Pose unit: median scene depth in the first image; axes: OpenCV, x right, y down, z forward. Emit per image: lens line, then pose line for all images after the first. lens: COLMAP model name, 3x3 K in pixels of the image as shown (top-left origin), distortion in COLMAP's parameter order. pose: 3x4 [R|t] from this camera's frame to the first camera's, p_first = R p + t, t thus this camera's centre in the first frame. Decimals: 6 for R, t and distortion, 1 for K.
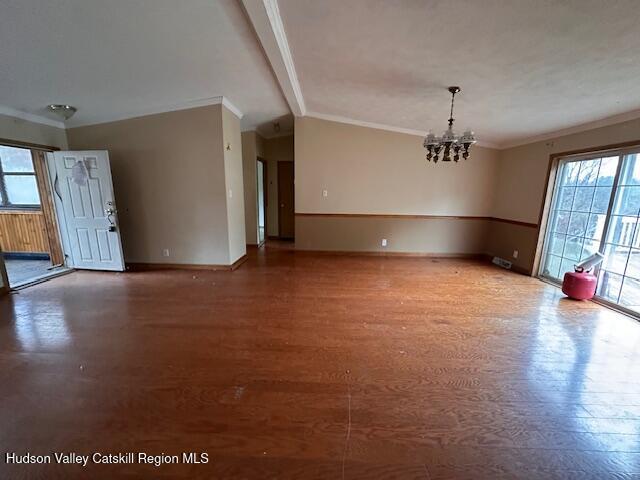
lens RADIAL K [[254.3, 0, 320.0], [0, 254.3, 240.0], [0, 0, 1]] dist [0.001868, -0.003288]
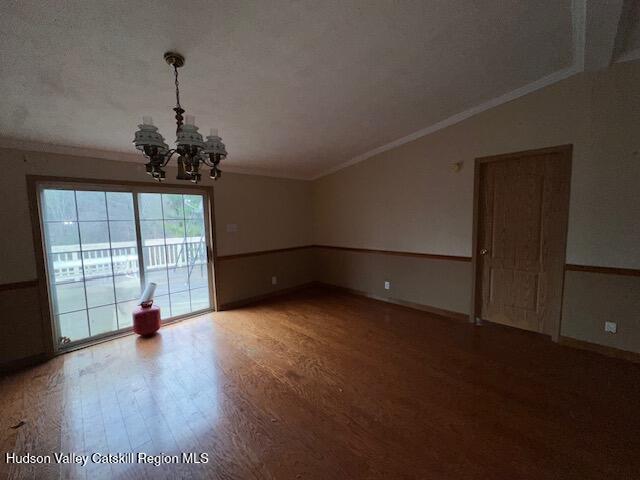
lens RADIAL K [[254.3, 0, 320.0], [0, 254.3, 240.0], [0, 0, 1]] dist [0.001868, -0.003288]
pose [[-0.738822, -0.056214, 0.671552, -0.121755], [0.144450, 0.960143, 0.239291, -0.274185], [-0.658237, 0.273799, -0.701254, 1.241375]]
